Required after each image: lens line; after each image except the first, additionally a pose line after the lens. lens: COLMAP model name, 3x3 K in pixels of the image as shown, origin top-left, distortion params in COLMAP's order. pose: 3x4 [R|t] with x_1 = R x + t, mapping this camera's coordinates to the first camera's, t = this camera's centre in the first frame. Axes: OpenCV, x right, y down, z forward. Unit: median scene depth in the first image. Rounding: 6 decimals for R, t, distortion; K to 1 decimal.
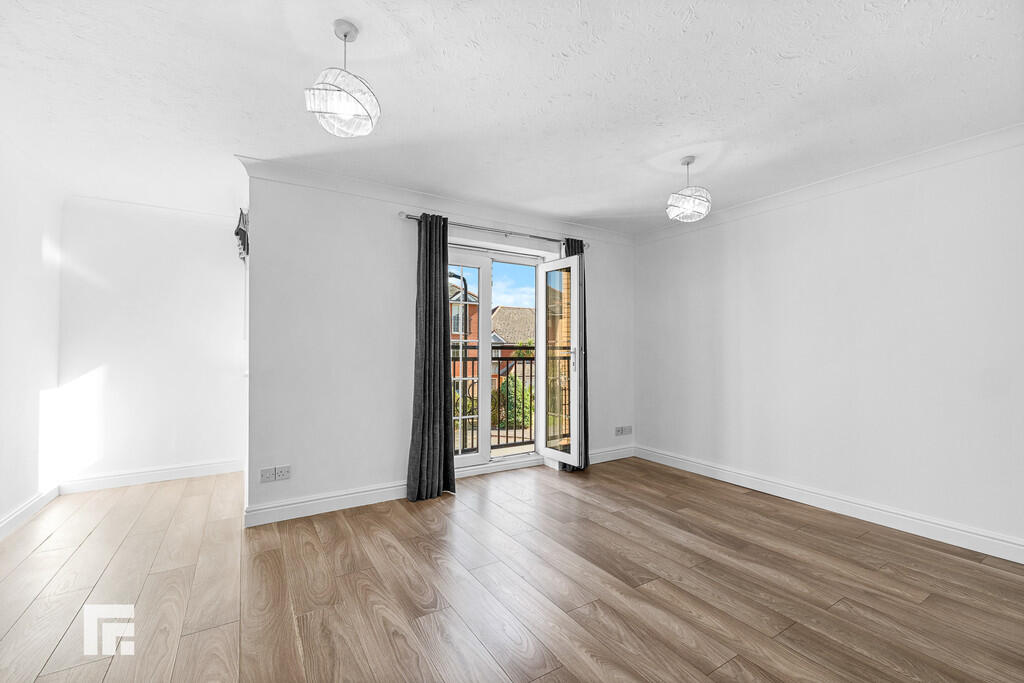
lens RADIAL K [[428.8, 0, 513.7], [0, 428.8, 344.6], [0, 0, 1]] dist [-0.011904, -0.000017]
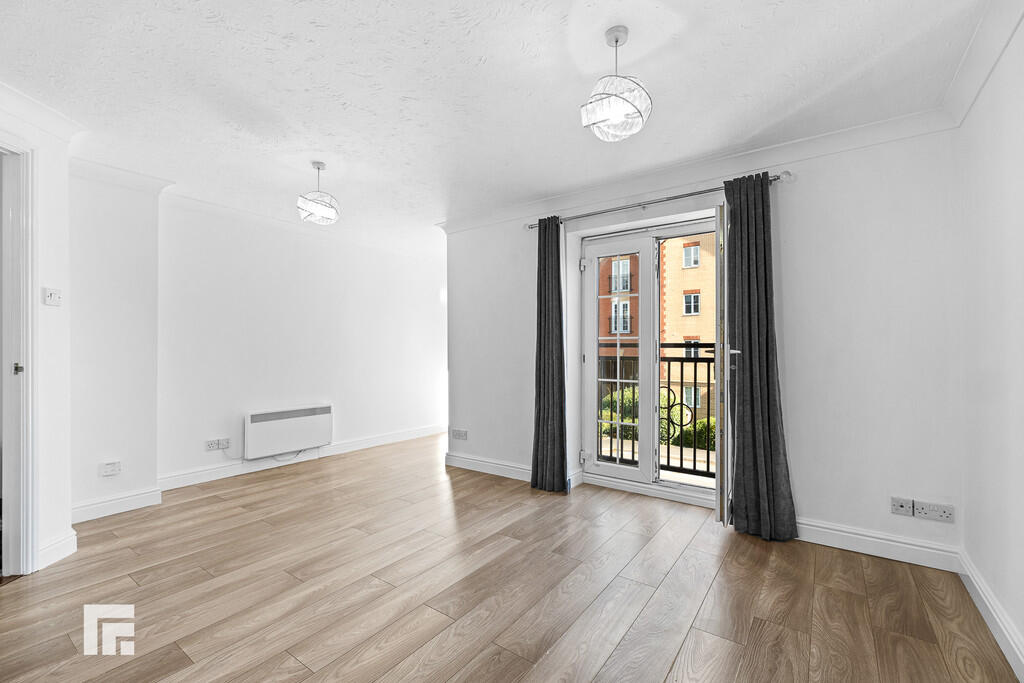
lens RADIAL K [[450.7, 0, 510.5], [0, 450.7, 345.5], [0, 0, 1]] dist [-0.001582, -0.000058]
pose [[0.369714, -0.008092, -0.929110, 0.669536], [0.012280, 0.999917, -0.003823, 0.007386], [0.929064, -0.009996, 0.369783, 0.433128]]
